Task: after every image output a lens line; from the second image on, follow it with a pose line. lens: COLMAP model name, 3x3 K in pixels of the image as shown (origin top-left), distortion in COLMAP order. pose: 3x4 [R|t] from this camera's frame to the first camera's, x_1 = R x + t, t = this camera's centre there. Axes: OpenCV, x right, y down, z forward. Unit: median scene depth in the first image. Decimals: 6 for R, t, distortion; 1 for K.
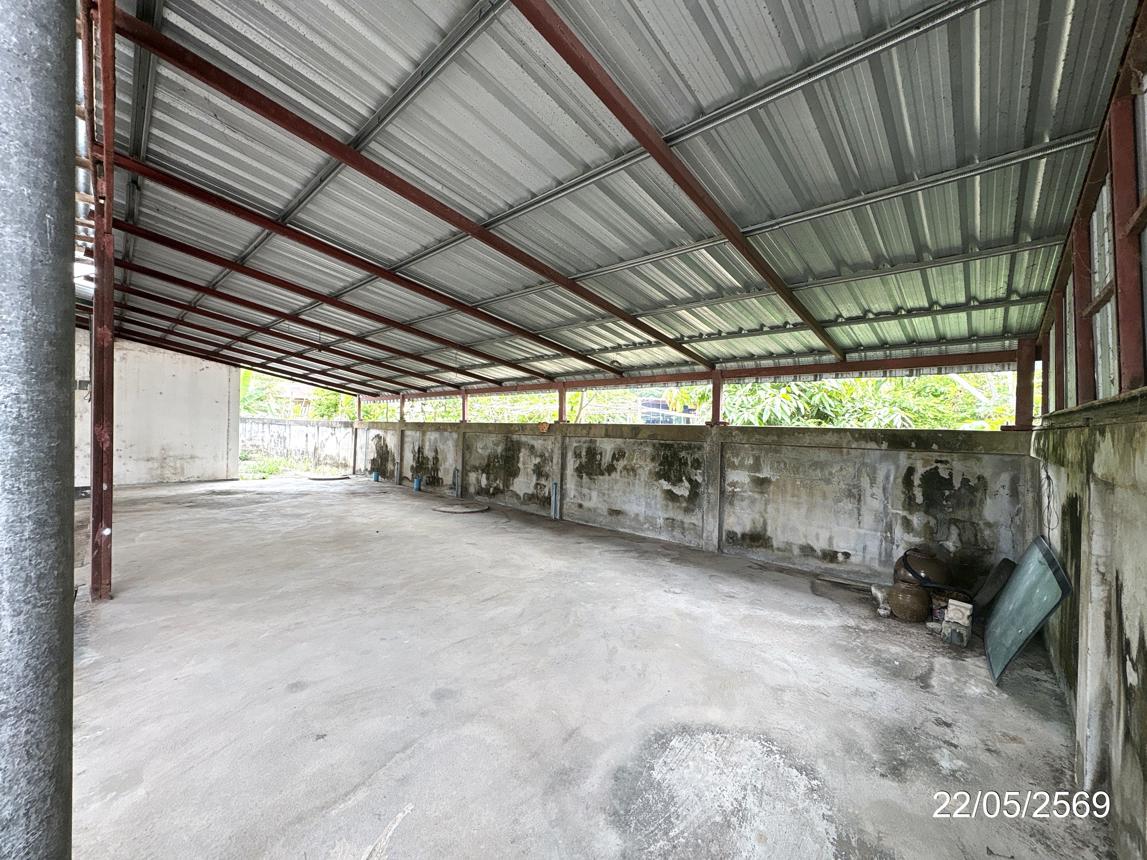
lens RADIAL K [[457.1, 0, 574.1], [0, 457.1, 432.0], [0, 0, 1]] dist [-0.001310, -0.000188]
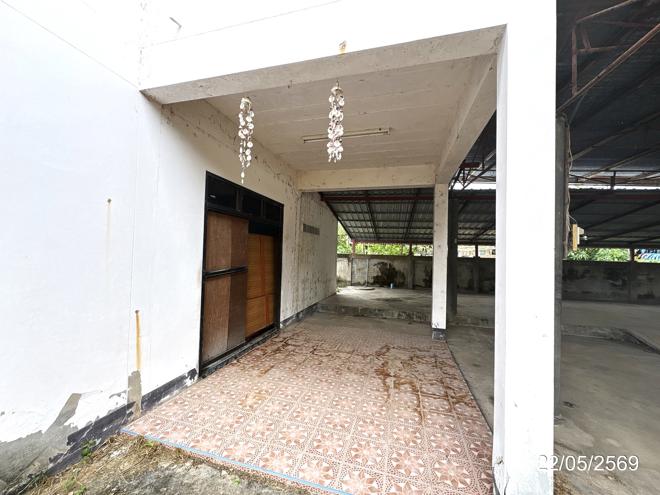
lens RADIAL K [[263.0, 0, 328.8], [0, 263.0, 246.2], [0, 0, 1]] dist [-0.001310, -0.000188]
pose [[0.857870, 0.057451, 0.510646, -2.055177], [-0.019376, 0.996640, -0.079577, 0.052505], [-0.513502, 0.058372, 0.856101, 0.416502]]
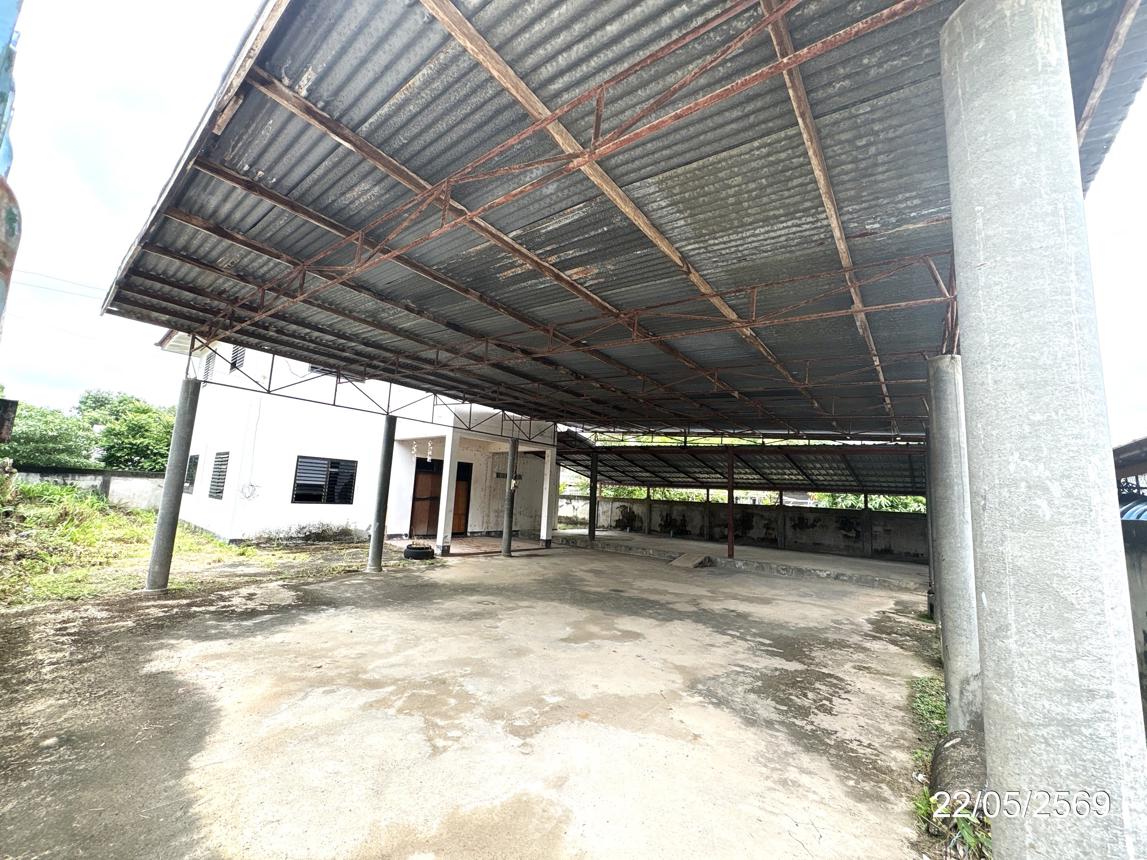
lens RADIAL K [[457.1, 0, 571.7], [0, 457.1, 429.4], [0, 0, 1]] dist [-0.001310, -0.000188]
pose [[0.994364, 0.077164, 0.072702, -1.412971], [-0.062038, 0.979589, -0.191197, 0.122269], [-0.085972, 0.185610, 0.978855, -1.364259]]
